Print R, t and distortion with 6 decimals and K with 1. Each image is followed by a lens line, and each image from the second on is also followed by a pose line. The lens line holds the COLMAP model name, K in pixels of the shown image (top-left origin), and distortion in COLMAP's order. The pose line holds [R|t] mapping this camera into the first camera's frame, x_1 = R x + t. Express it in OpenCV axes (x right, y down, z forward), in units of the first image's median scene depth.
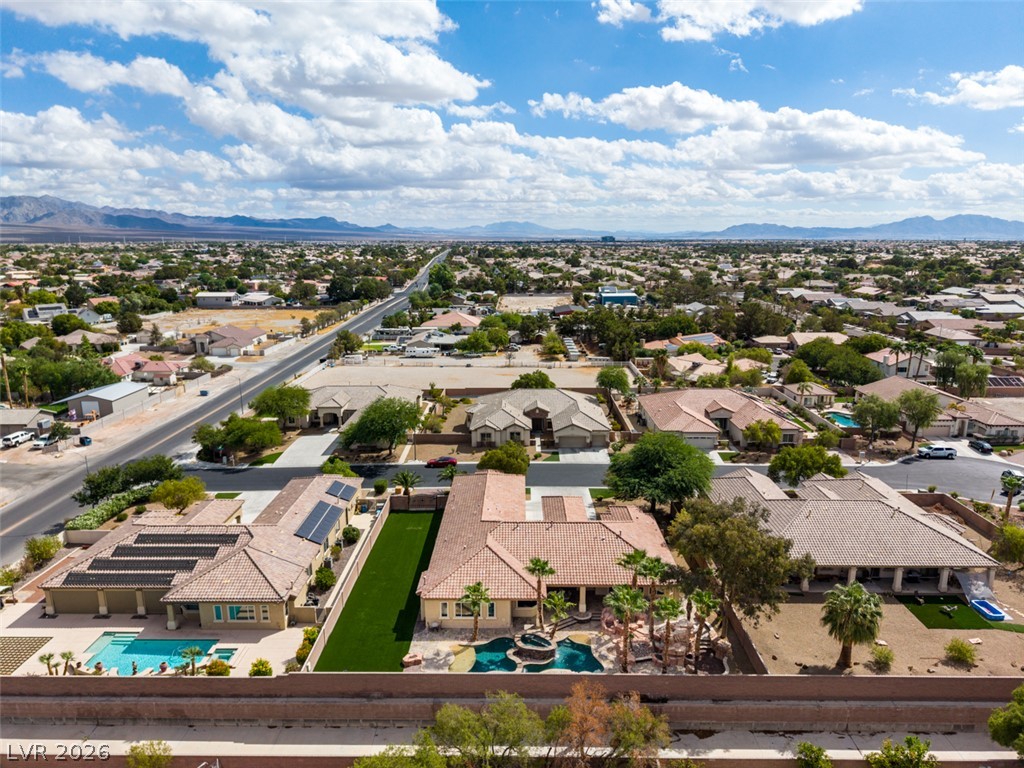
lens RADIAL K [[698.5, 0, 512.0], [0, 698.5, 384.0], [0, 0, 1]] dist [0.029794, -0.033868]
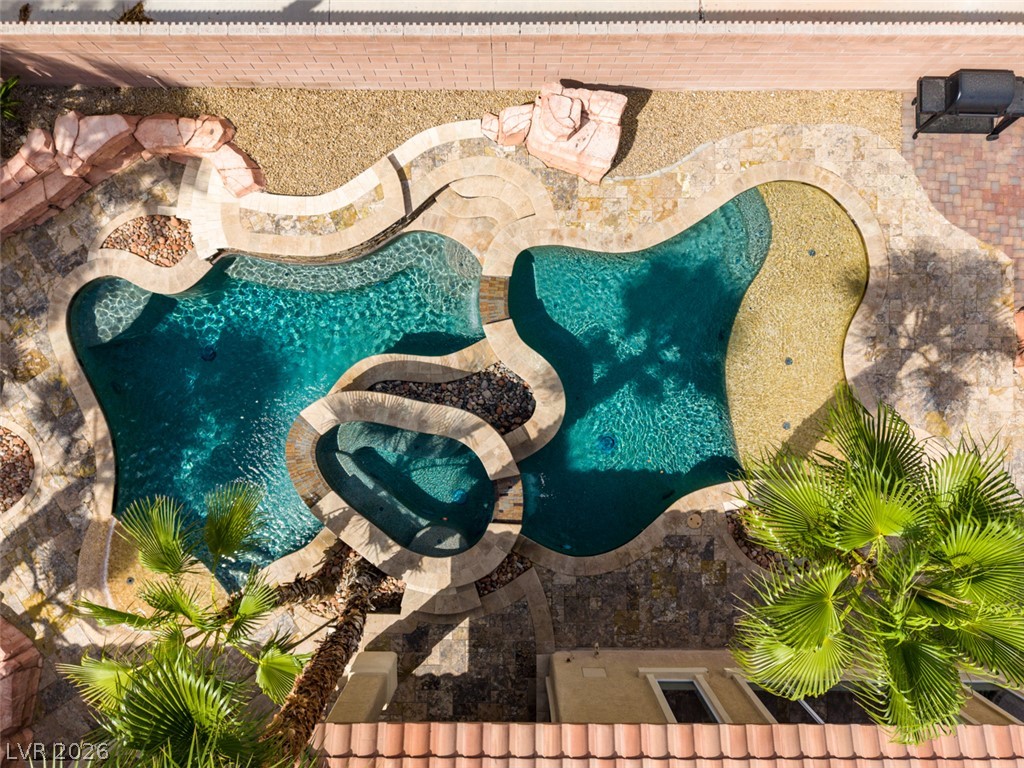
lens RADIAL K [[682.7, 0, 510.7], [0, 682.7, 386.6], [0, 0, 1]] dist [0.042134, -0.043659]
pose [[-0.999873, 0.015713, -0.002612, 0.006468], [-0.005875, -0.211367, 0.977389, 0.175702], [0.014806, 0.977280, 0.211433, 0.807393]]
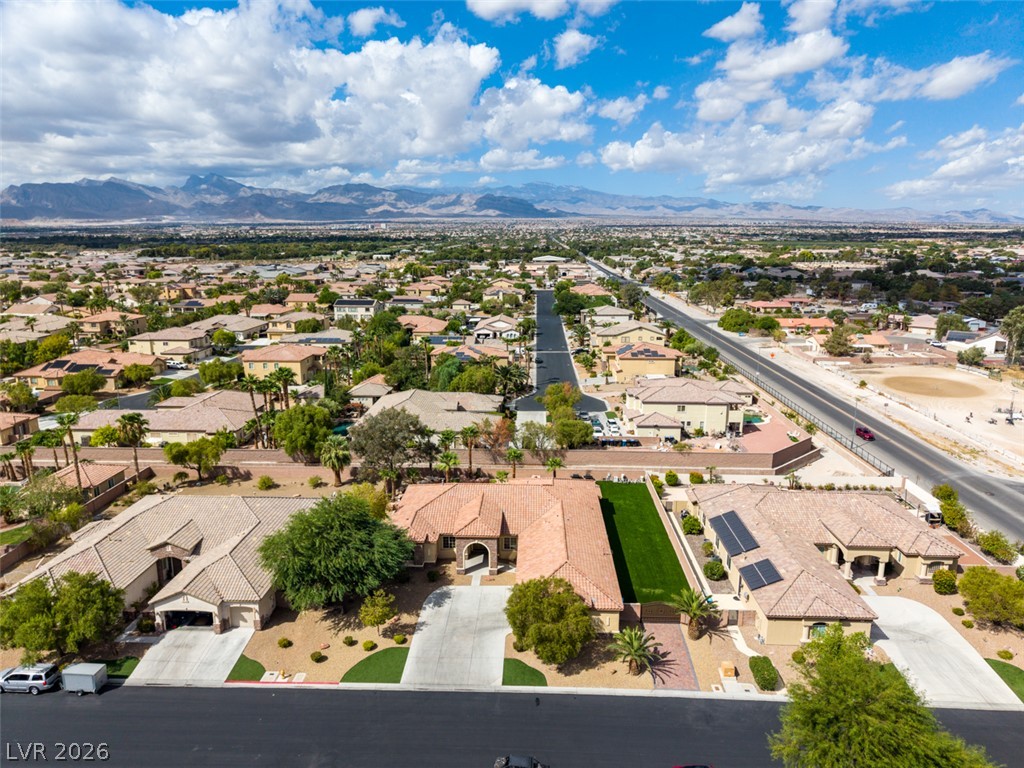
lens RADIAL K [[682.7, 0, 510.7], [0, 682.7, 386.6], [0, 0, 1]] dist [0.042134, -0.043659]
pose [[-0.999682, -0.005714, 0.024569, 0.010229], [0.005337, 0.904038, 0.427419, -0.429762], [-0.024654, 0.427414, -0.903720, 1.953890]]
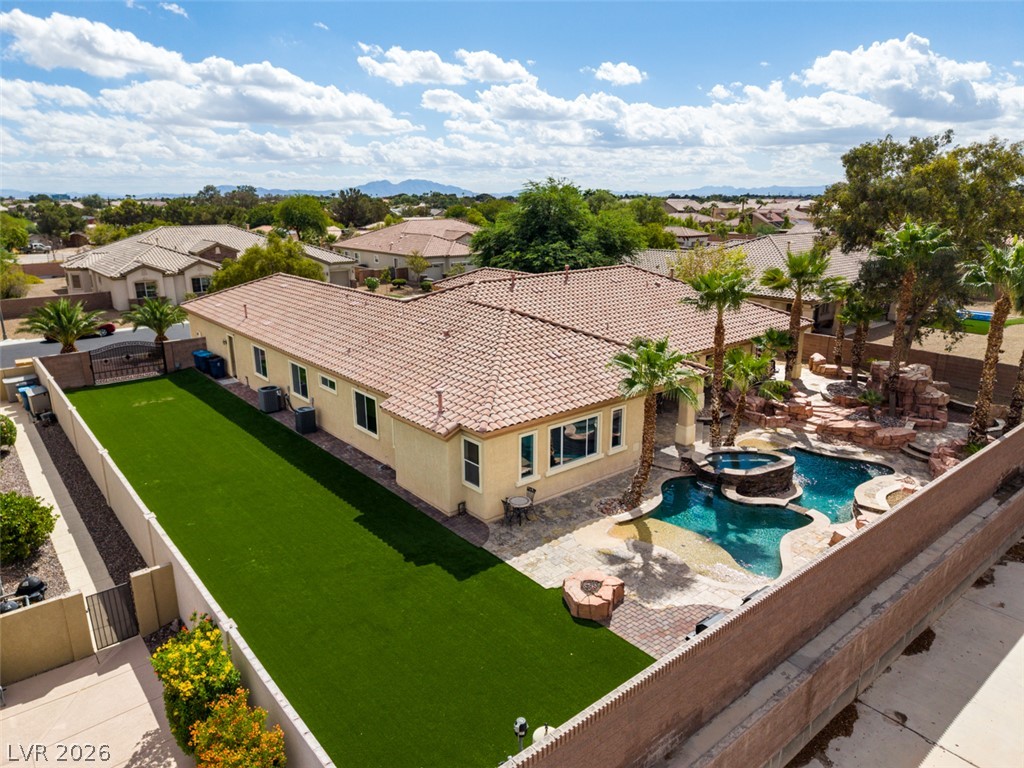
lens RADIAL K [[682.7, 0, 510.7], [0, 682.7, 386.6], [0, 0, 1]] dist [0.042134, -0.043659]
pose [[0.762704, -0.175803, 0.622395, -0.277096], [0.144086, 0.984349, 0.101474, 0.223773], [-0.630493, 0.012284, 0.776098, 0.657088]]
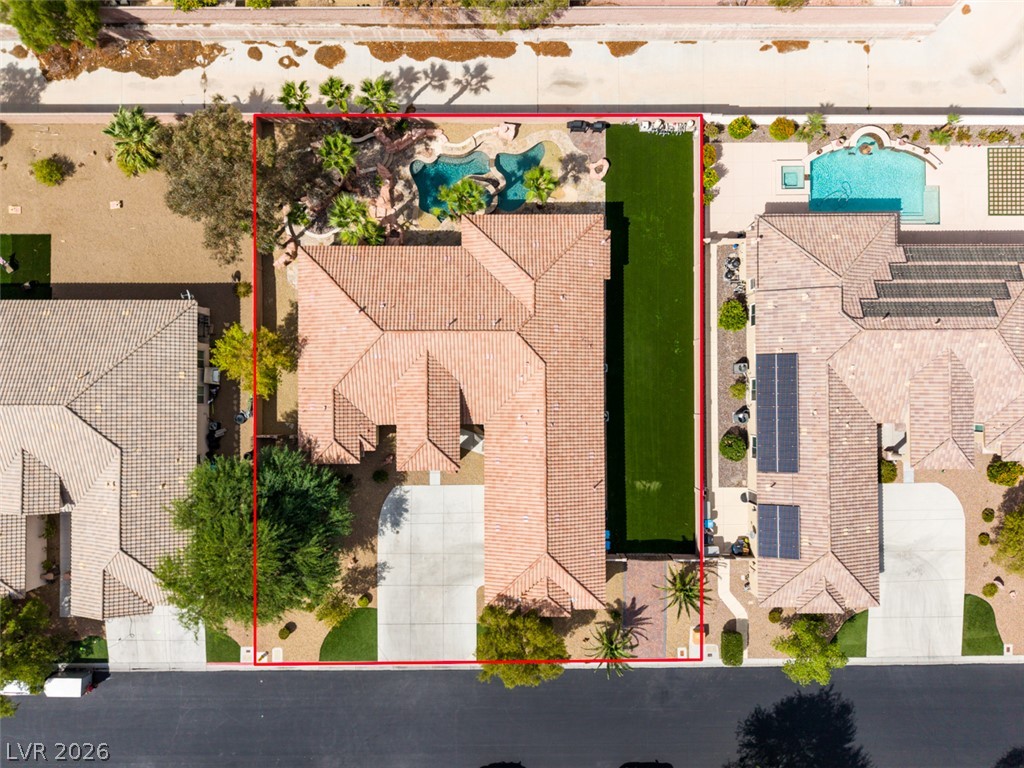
lens RADIAL K [[682.7, 0, 510.7], [0, 682.7, 386.6], [0, 0, 1]] dist [0.042134, -0.043659]
pose [[-0.999856, 0.016145, -0.005317, -0.003903], [-0.008543, -0.206869, 0.978331, -0.517496], [0.014696, 0.978235, 0.206977, 0.911626]]
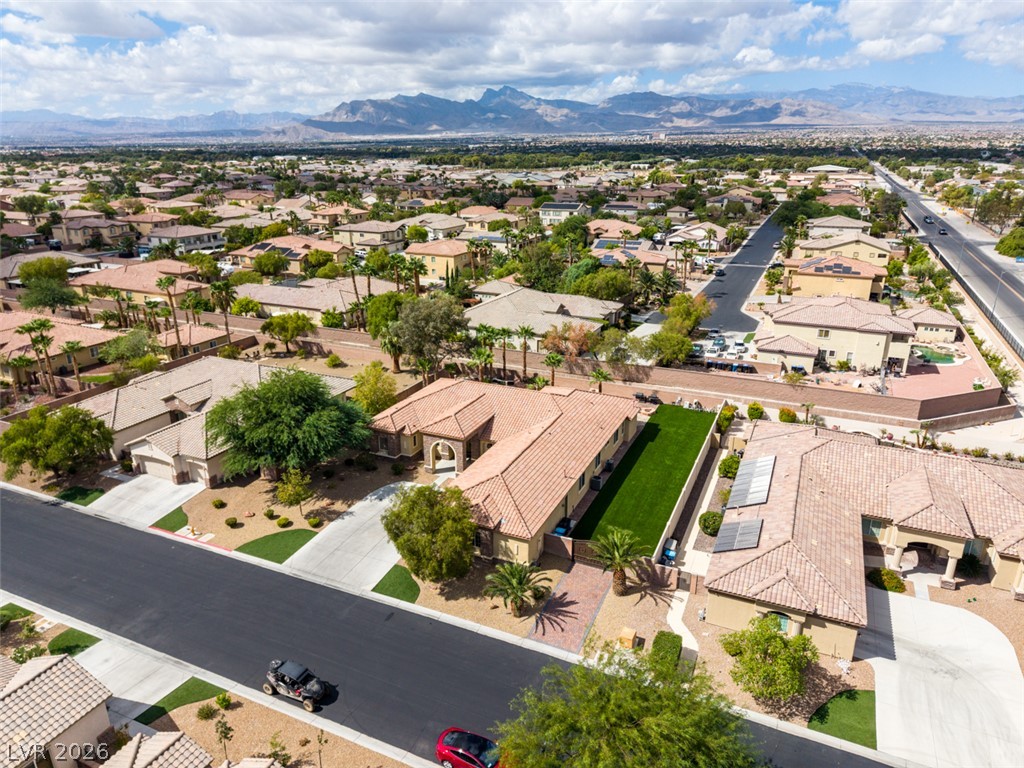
lens RADIAL K [[682.7, 0, 510.7], [0, 682.7, 386.6], [0, 0, 1]] dist [0.042134, -0.043659]
pose [[-0.916000, -0.132352, 0.378718, -0.331915], [0.089089, 0.853334, 0.513696, -0.316235], [-0.391162, 0.504285, -0.769863, 1.773215]]
